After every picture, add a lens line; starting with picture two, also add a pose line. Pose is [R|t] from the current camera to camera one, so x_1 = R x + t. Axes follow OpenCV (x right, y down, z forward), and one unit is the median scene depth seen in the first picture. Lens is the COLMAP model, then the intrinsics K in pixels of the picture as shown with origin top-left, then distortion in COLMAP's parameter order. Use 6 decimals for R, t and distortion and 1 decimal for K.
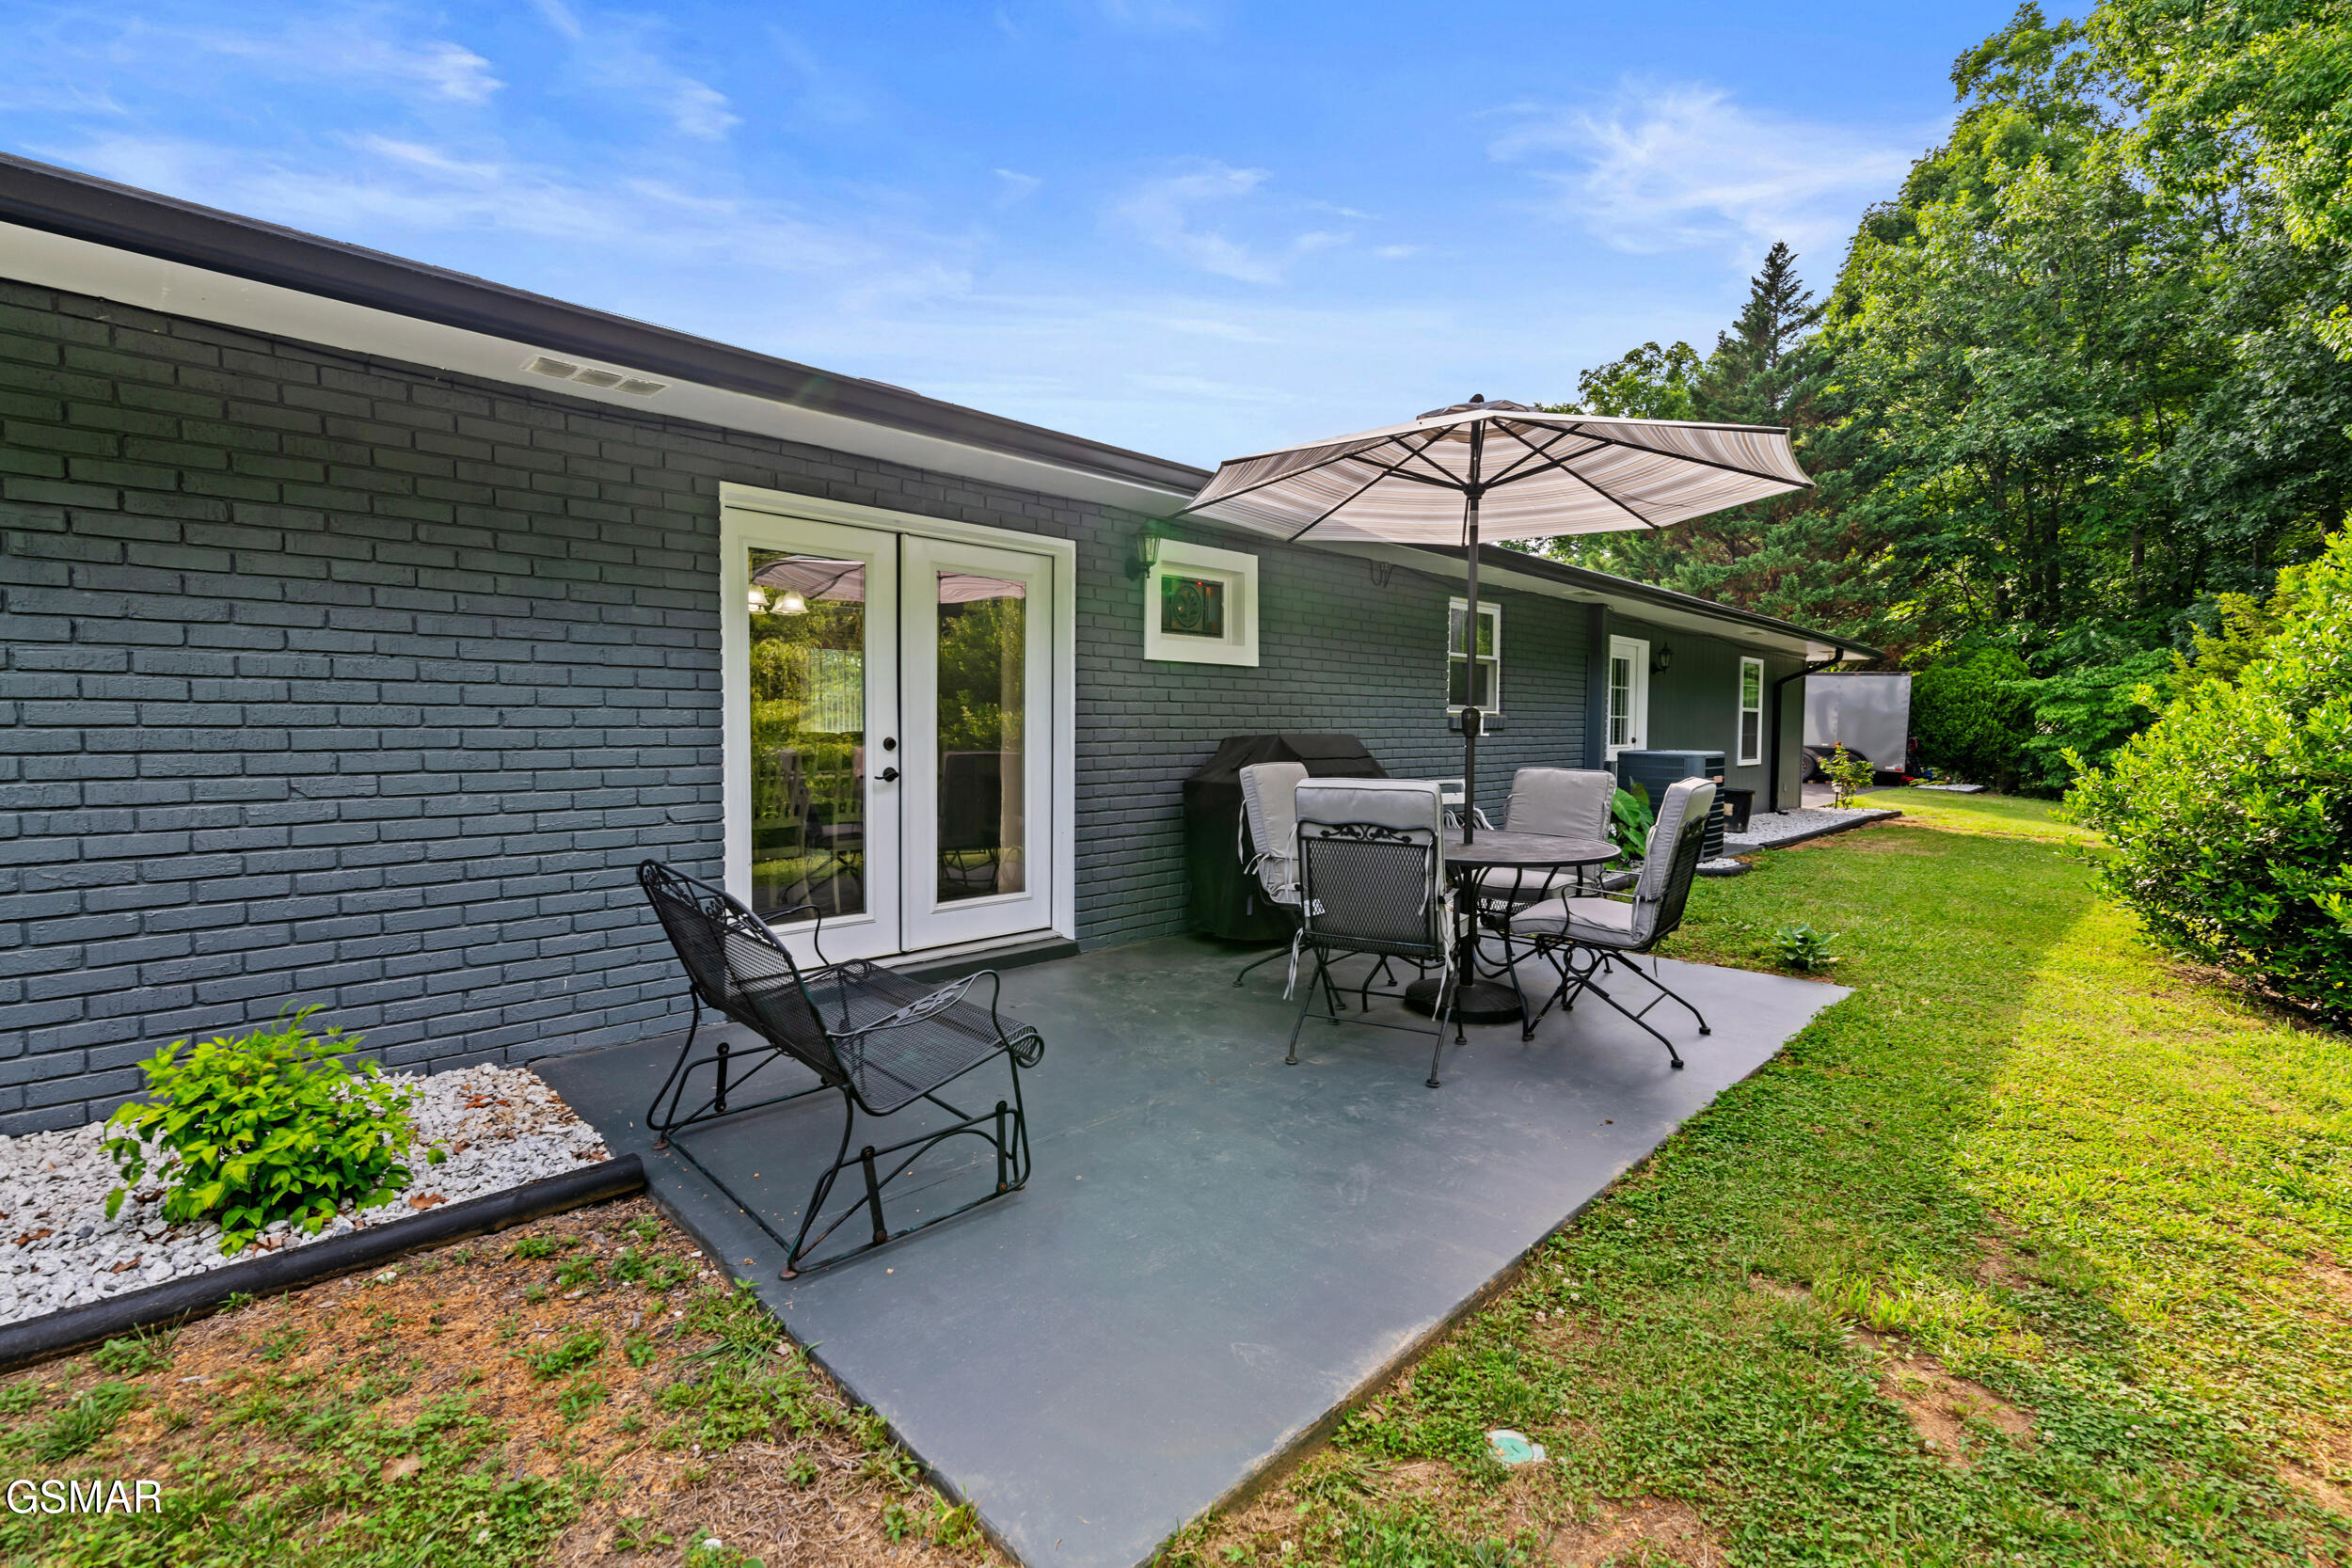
lens RADIAL K [[1027.0, 0, 1174.9], [0, 1027.0, 768.1], [0, 0, 1]] dist [0.000808, 0.000668]
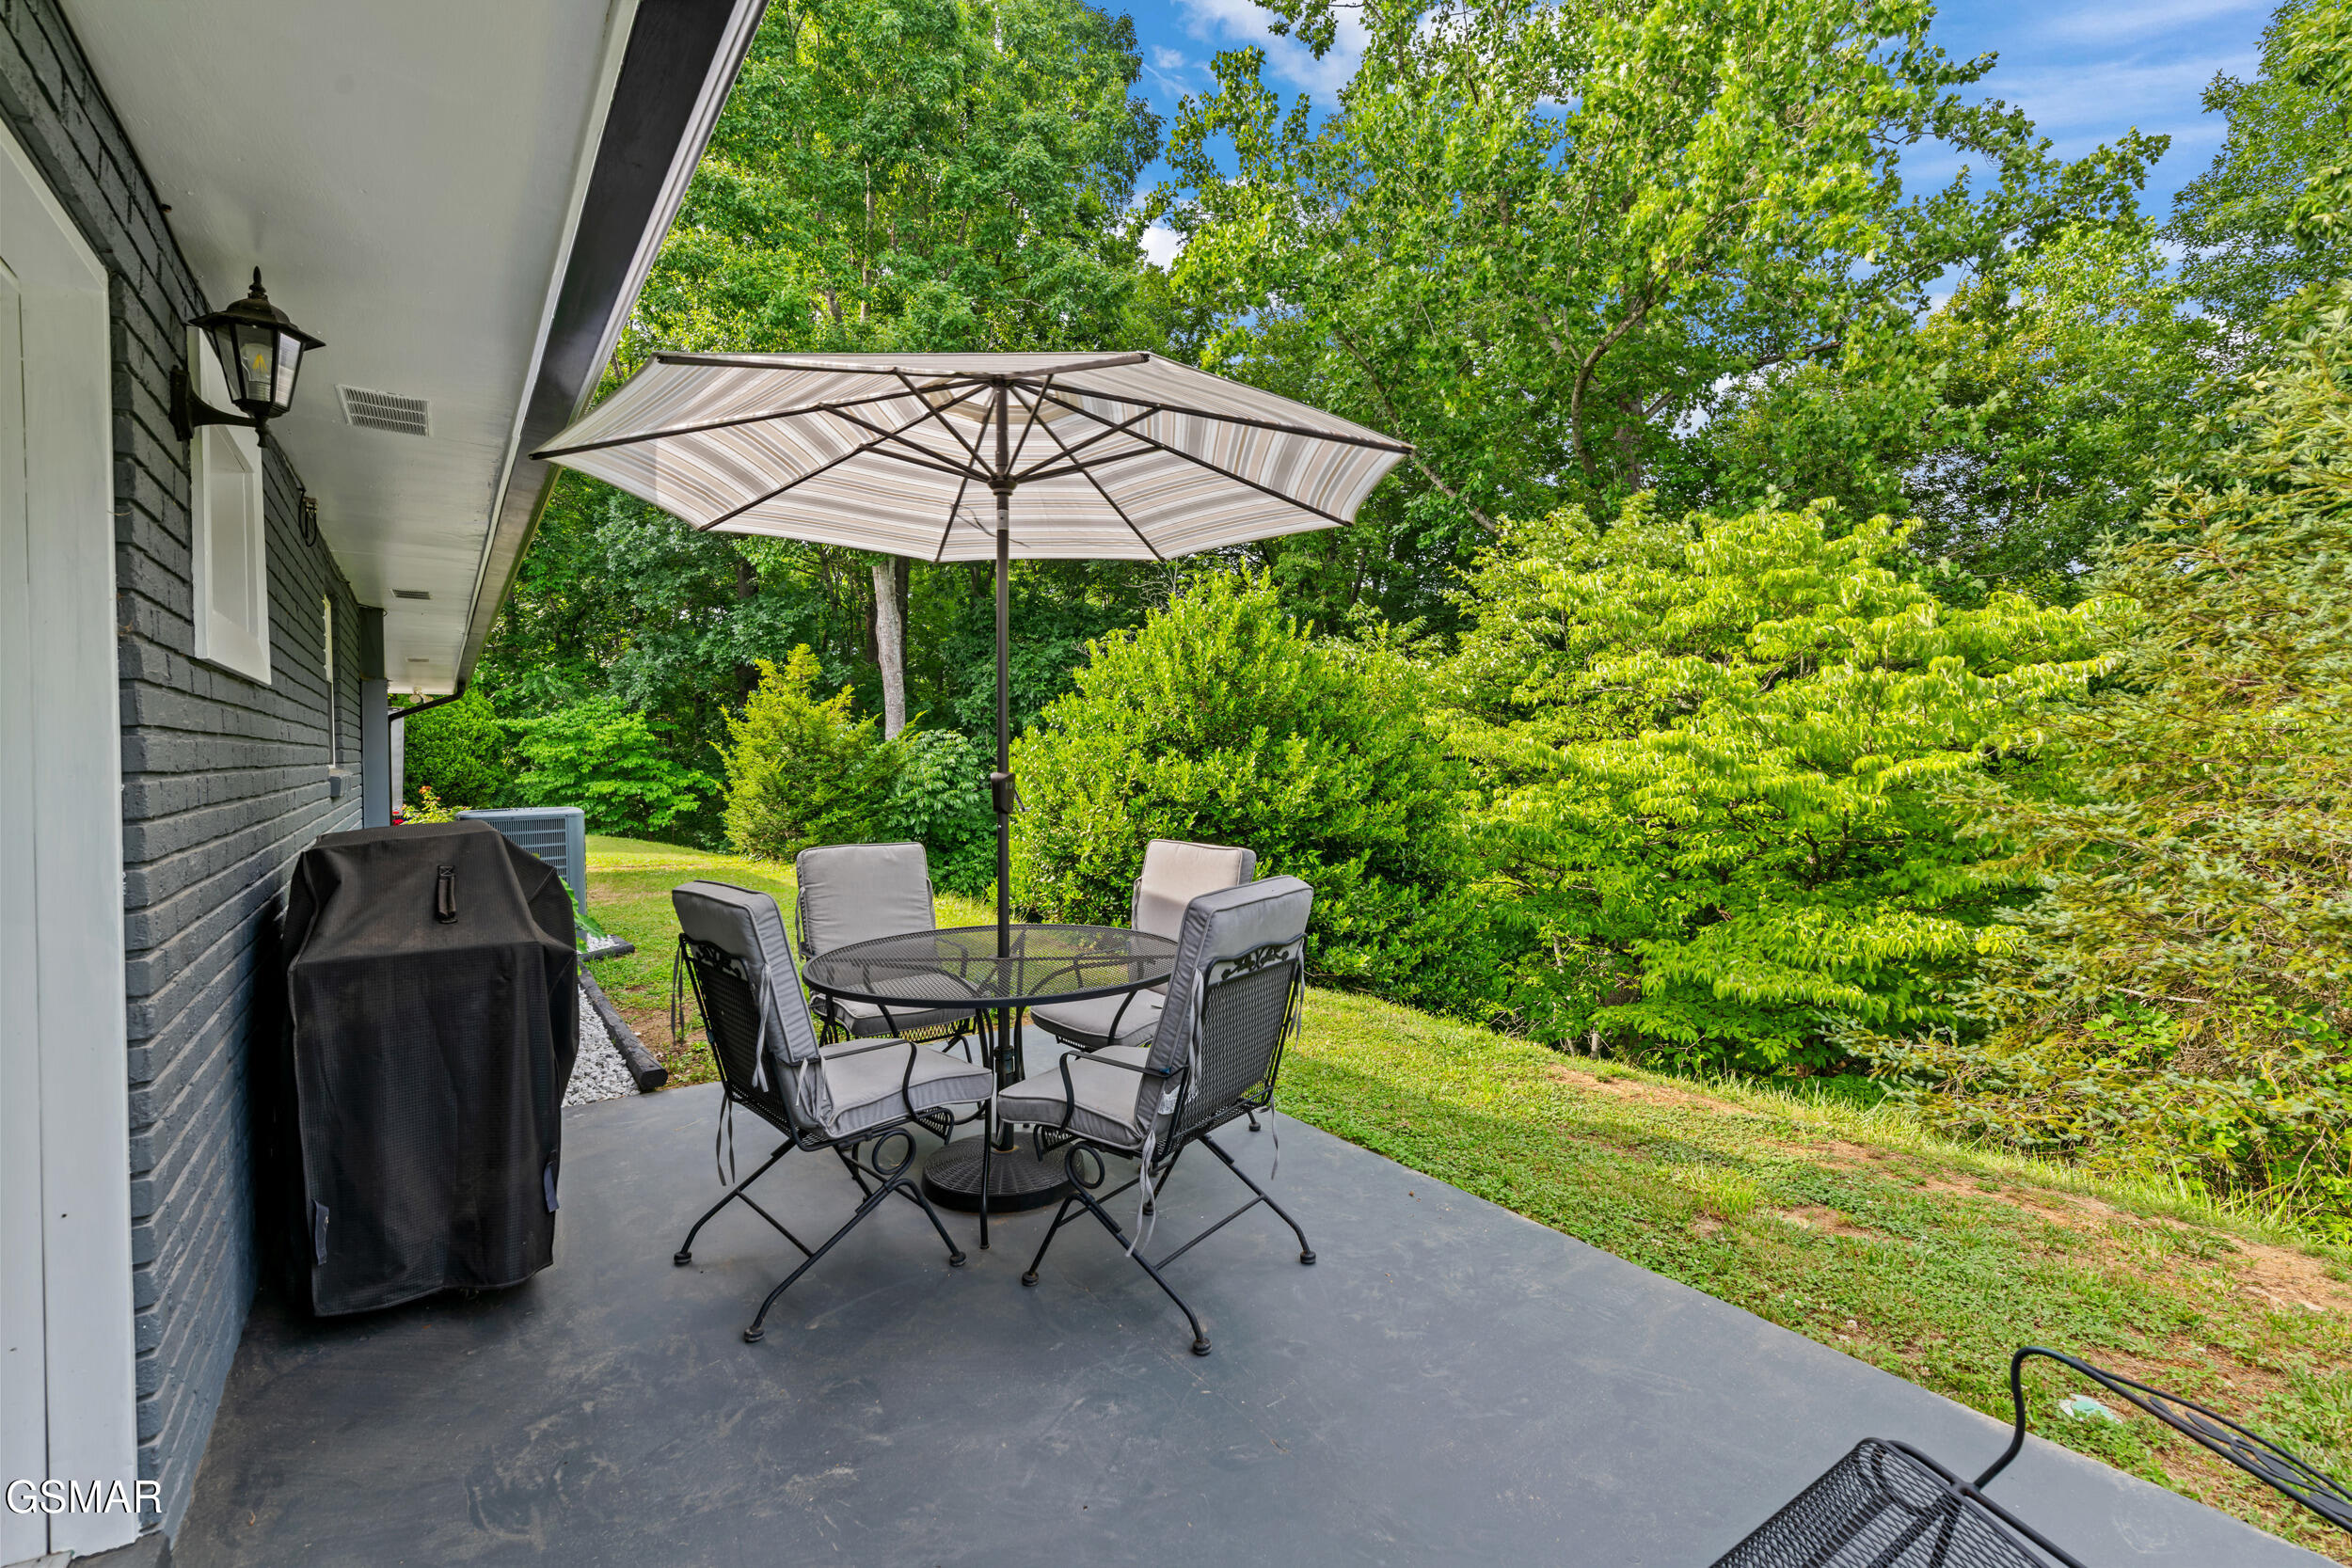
lens RADIAL K [[1027.0, 0, 1174.9], [0, 1027.0, 768.1], [0, 0, 1]] dist [0.000808, 0.000668]
pose [[0.170151, -0.023596, 0.985135, -0.089811], [0.054788, 0.998393, 0.014451, -0.014149], [-0.983894, 0.051515, 0.171170, 0.159822]]
